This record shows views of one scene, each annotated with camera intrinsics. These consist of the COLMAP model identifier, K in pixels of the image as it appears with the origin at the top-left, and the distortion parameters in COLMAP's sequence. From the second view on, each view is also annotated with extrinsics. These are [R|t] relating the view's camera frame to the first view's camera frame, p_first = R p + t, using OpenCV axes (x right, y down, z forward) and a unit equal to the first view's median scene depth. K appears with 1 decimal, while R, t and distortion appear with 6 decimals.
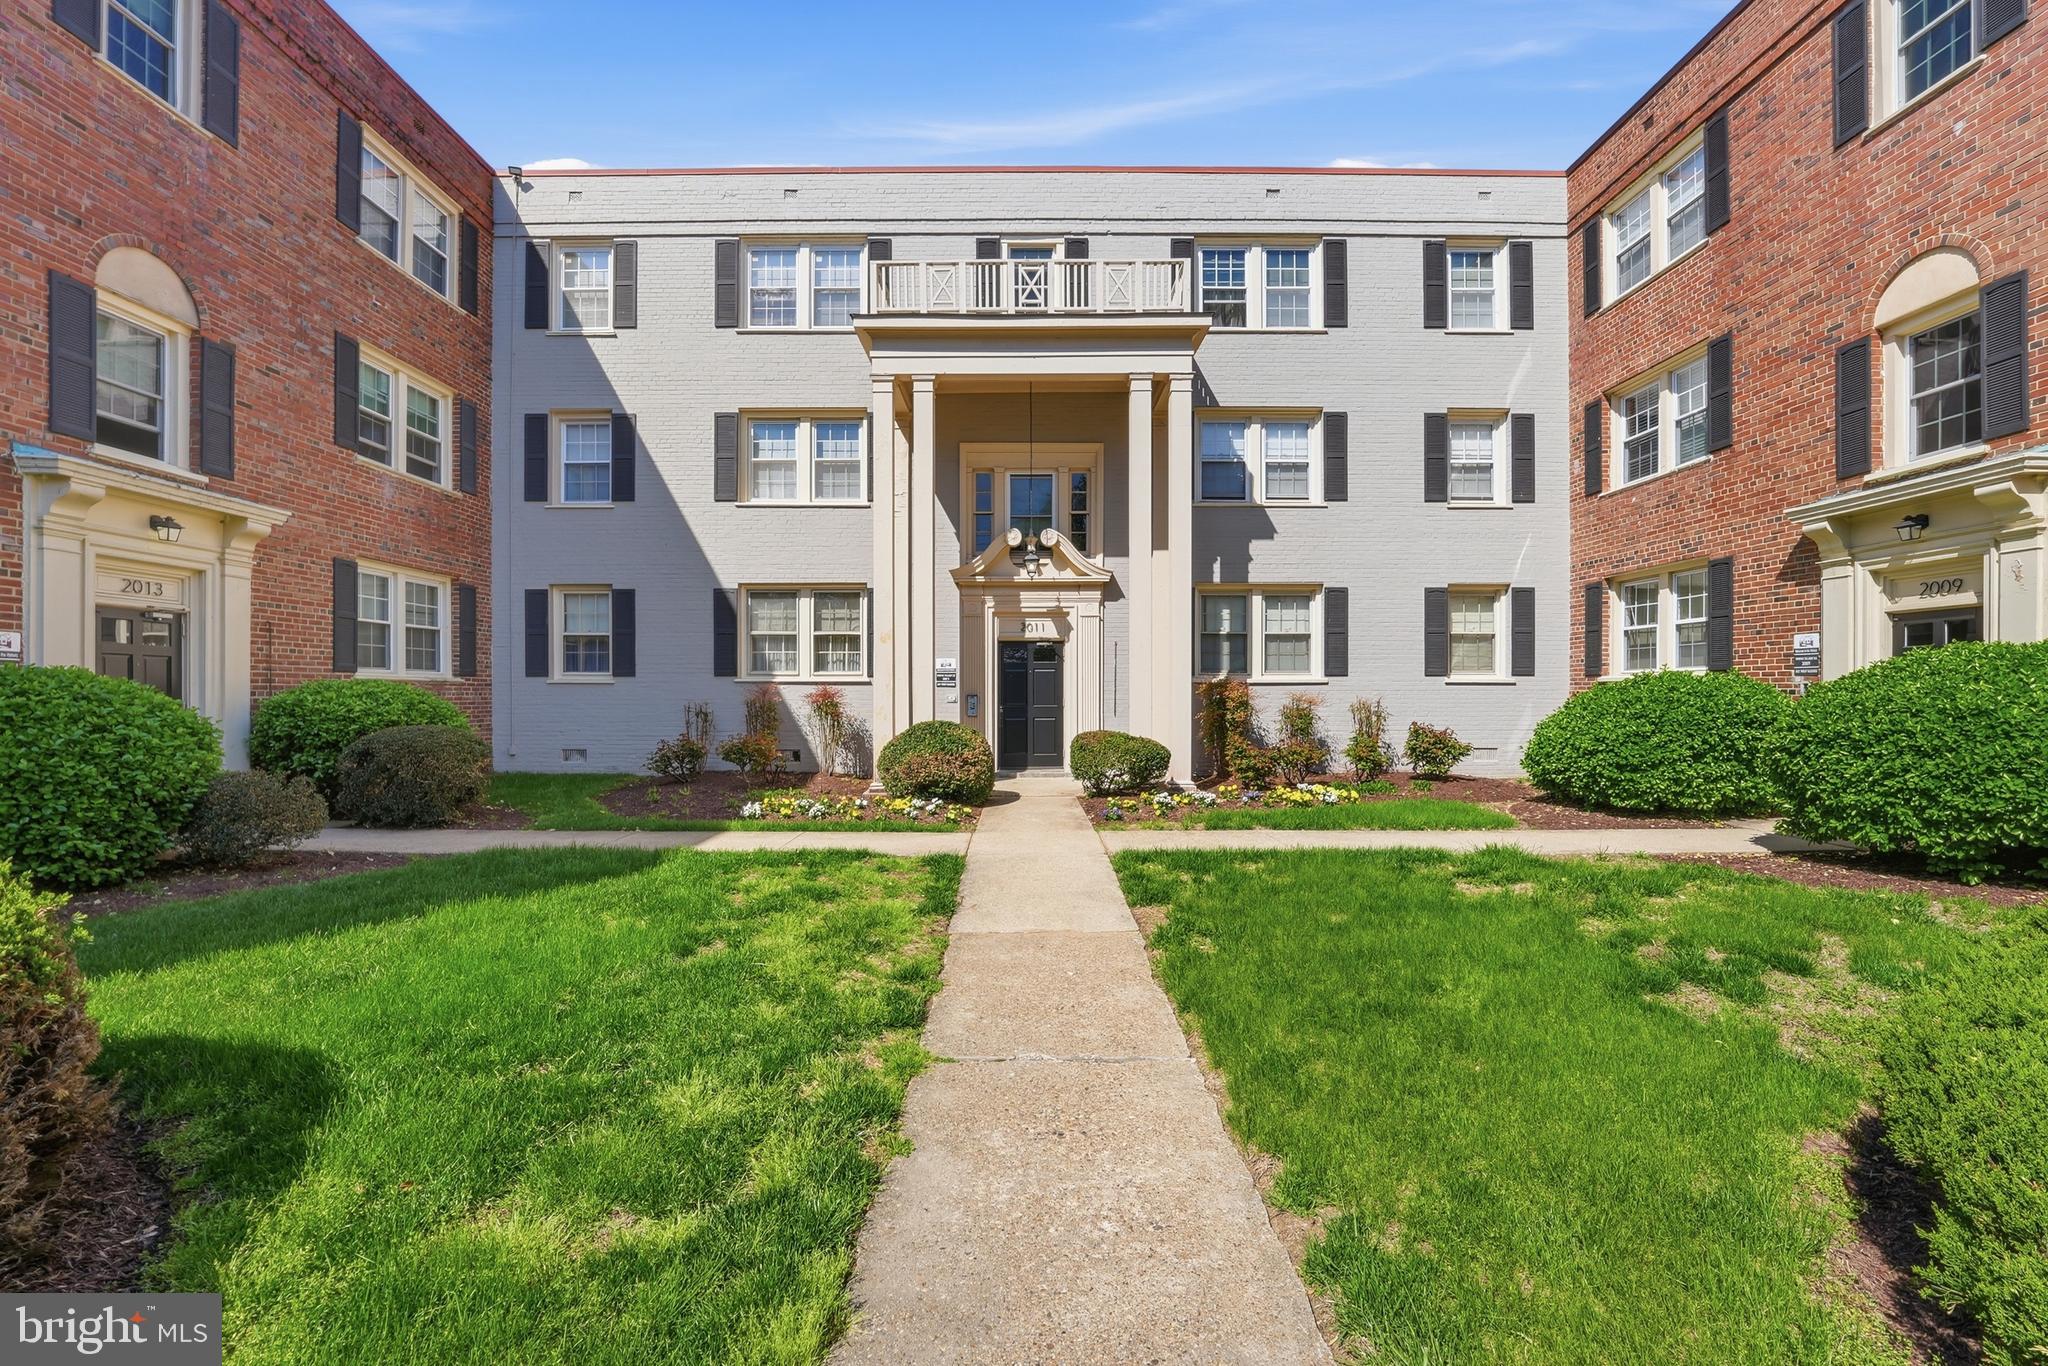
lens RADIAL K [[990.6, 0, 1020.8], [0, 990.6, 677.2], [0, 0, 1]] dist [-0.018665, -0.000190]
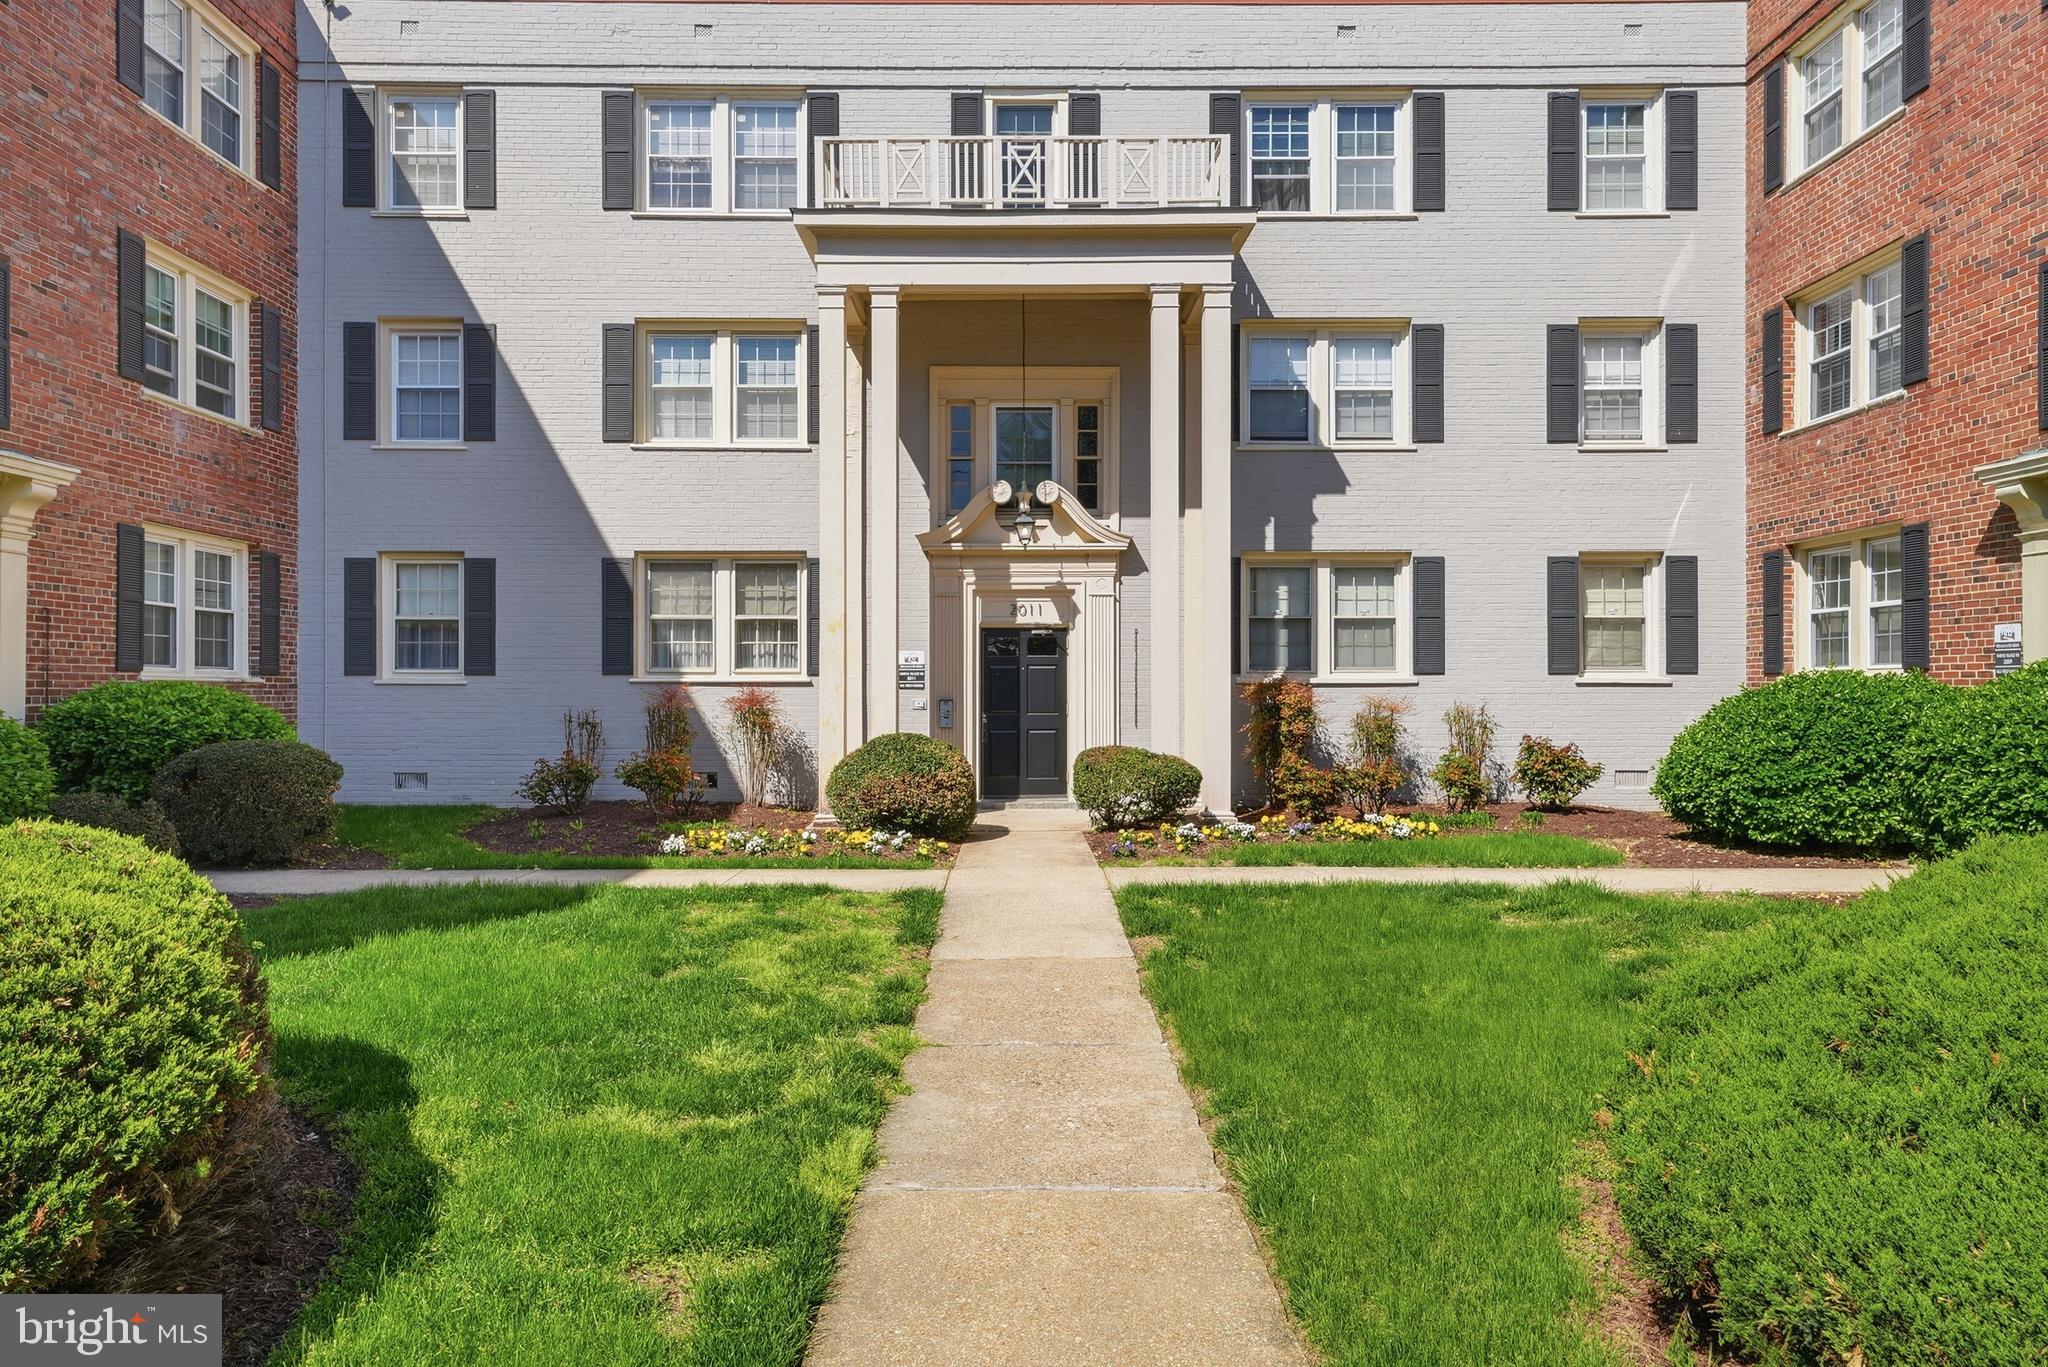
lens RADIAL K [[848.4, 0, 1012.4], [0, 848.4, 685.9], [0, 0, 1]] dist [0.014669, 0.000209]
pose [[0.999954, 0.000161, 0.009574, -0.004654], [-0.000080, 0.999964, -0.008442, 0.012611], [-0.009575, 0.008441, 0.999919, 0.342563]]
